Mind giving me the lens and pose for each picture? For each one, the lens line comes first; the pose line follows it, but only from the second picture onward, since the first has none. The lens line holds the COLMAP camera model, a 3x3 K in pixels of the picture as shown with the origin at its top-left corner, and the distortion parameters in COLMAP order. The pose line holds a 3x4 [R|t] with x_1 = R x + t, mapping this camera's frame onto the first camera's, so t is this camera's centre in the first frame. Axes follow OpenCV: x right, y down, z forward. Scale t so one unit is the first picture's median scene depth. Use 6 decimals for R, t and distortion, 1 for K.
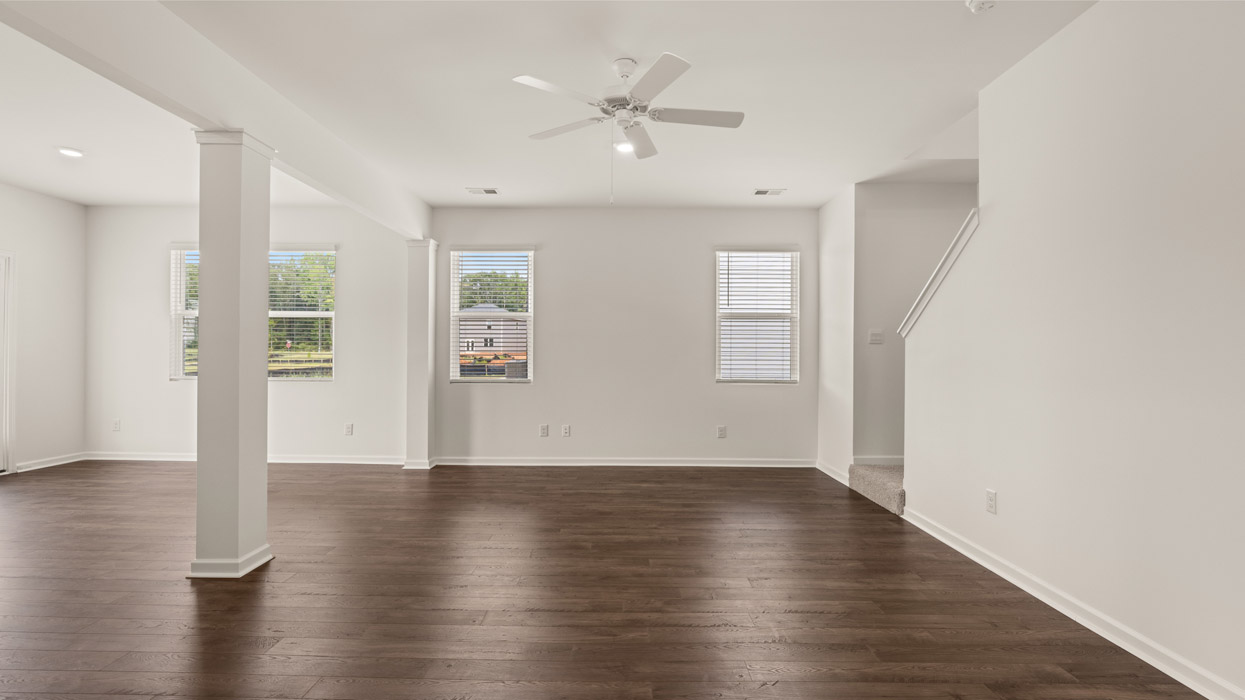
lens RADIAL K [[555.4, 0, 610.4], [0, 555.4, 351.3], [0, 0, 1]] dist [0.004210, 0.000409]
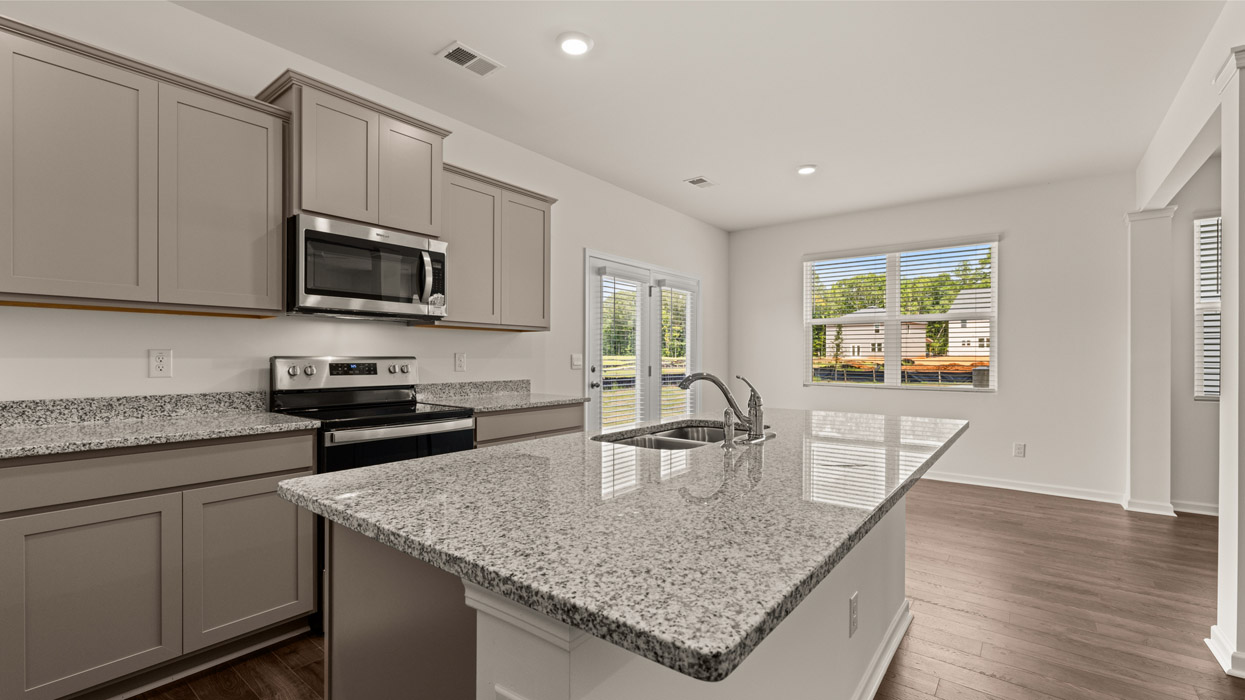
lens RADIAL K [[527.6, 0, 632.8], [0, 527.6, 358.1], [0, 0, 1]] dist [0.002231, -0.000748]
pose [[0.809424, -0.002830, -0.587217, -0.465435], [0.004208, 0.999991, 0.000980, -0.002939], [0.587209, -0.003265, 0.809429, 0.002376]]
